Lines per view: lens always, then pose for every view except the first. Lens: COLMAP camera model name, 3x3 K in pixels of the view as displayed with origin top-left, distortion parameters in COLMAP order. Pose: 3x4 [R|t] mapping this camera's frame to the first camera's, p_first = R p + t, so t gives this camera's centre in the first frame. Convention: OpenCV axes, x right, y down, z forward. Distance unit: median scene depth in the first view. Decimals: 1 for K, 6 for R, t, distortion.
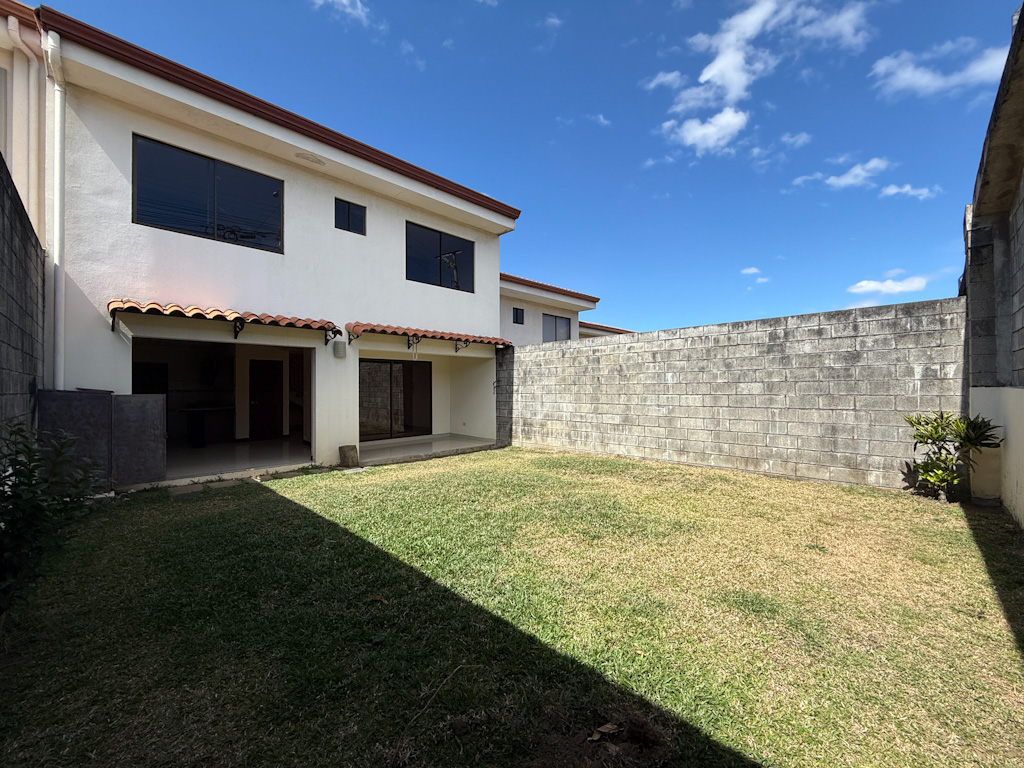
lens RADIAL K [[407.1, 0, 507.6], [0, 407.1, 384.6], [0, 0, 1]] dist [-0.002787, -0.000197]
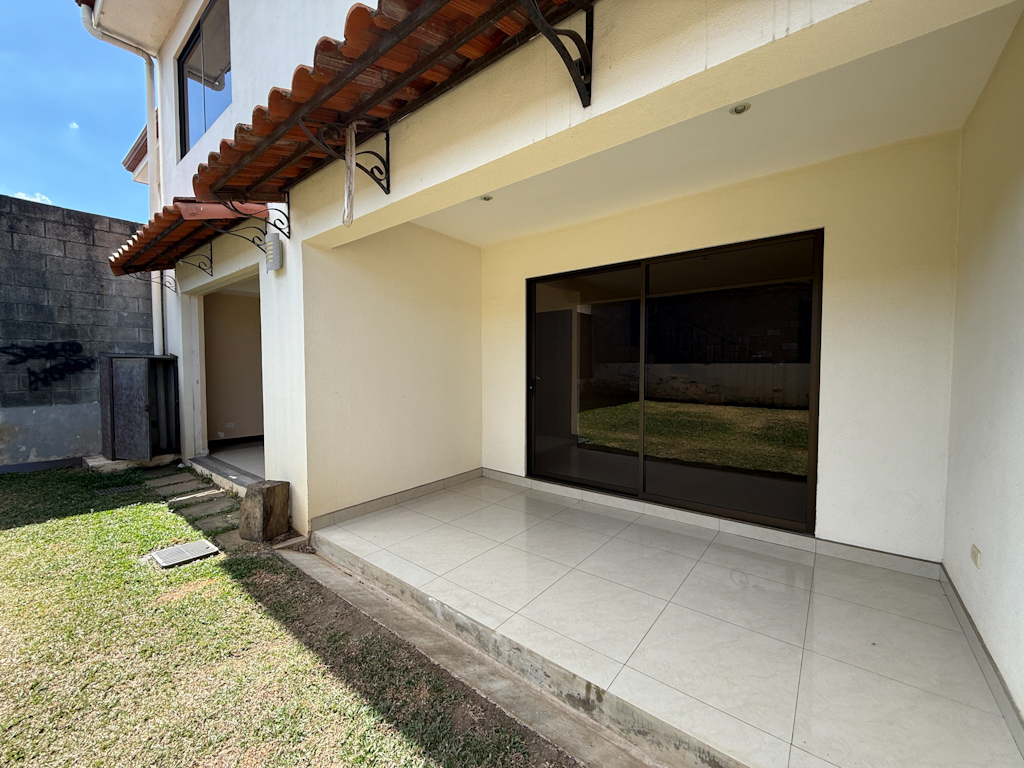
lens RADIAL K [[407.1, 0, 506.5], [0, 407.1, 383.4], [0, 0, 1]] dist [-0.002787, -0.000197]
pose [[0.110032, 0.039711, -0.993134, 0.032984], [0.009925, 0.999108, 0.041050, 0.032165], [0.993878, -0.014374, 0.109540, 1.094209]]
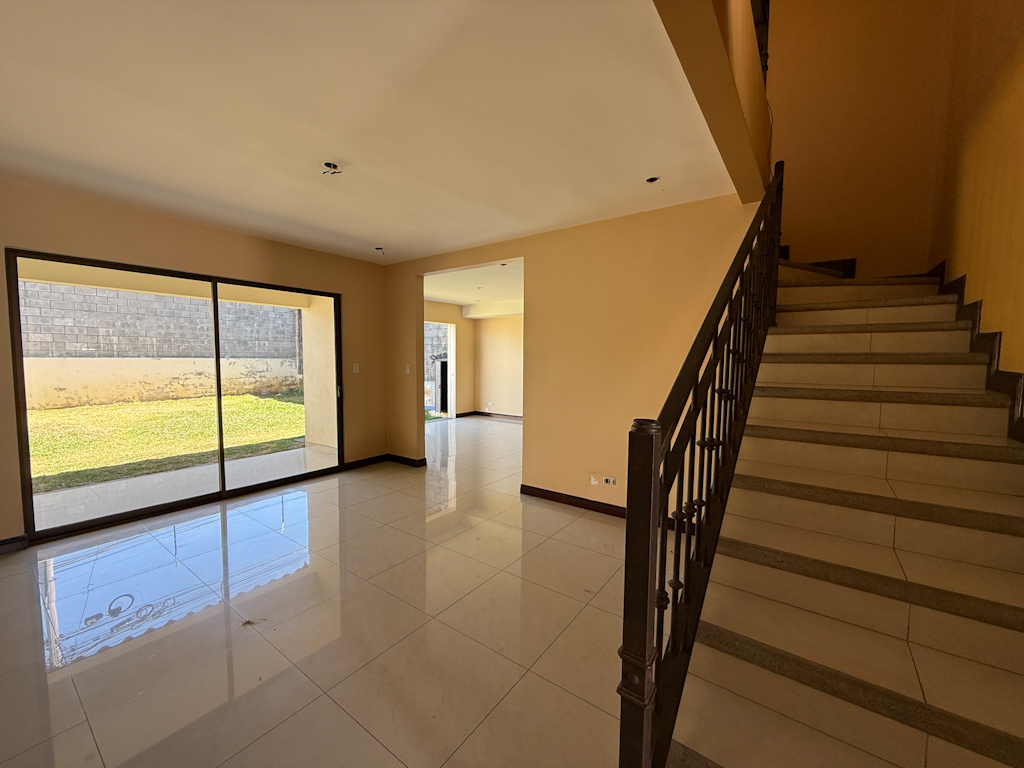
lens RADIAL K [[407.1, 0, 513.7], [0, 407.1, 385.8], [0, 0, 1]] dist [-0.002787, -0.000197]
pose [[-0.987301, 0.008503, -0.158631, -0.628927], [-0.000829, 0.998277, 0.058674, 0.016931], [0.158856, 0.058060, -0.985593, 1.788192]]
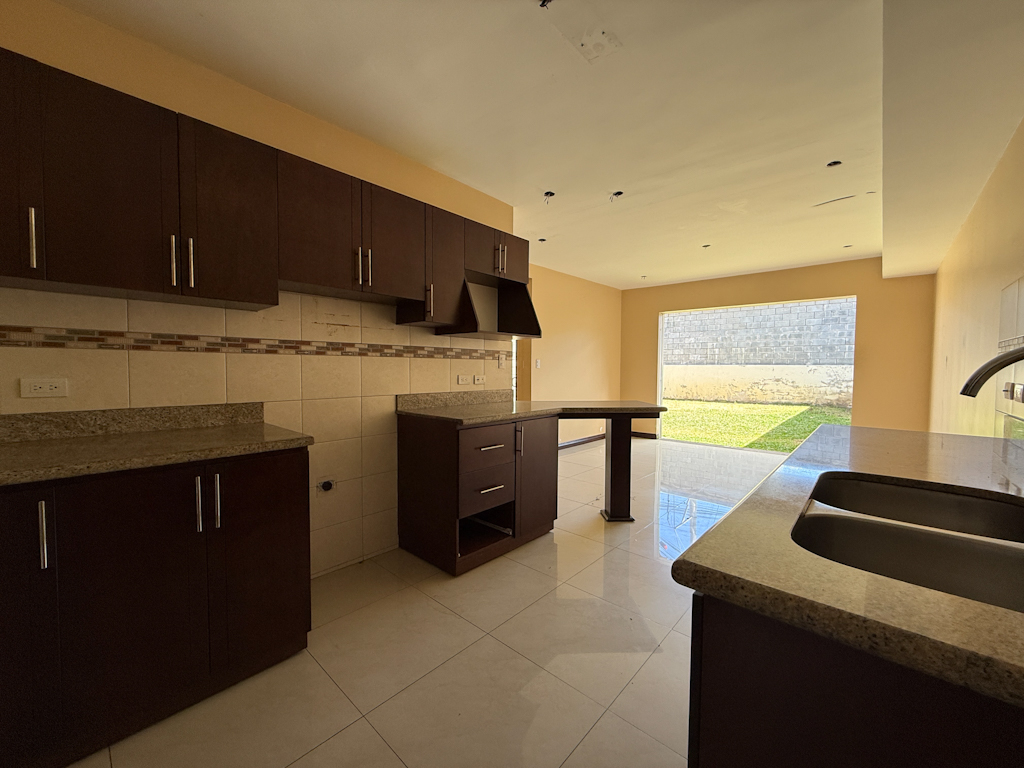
lens RADIAL K [[407.1, 0, 510.3], [0, 407.1, 381.9], [0, 0, 1]] dist [-0.002787, -0.000197]
pose [[-0.050879, -0.035153, 0.998086, -1.223192], [-0.011501, 0.999335, 0.034611, 0.026099], [-0.998639, -0.009718, -0.051249, 1.226596]]
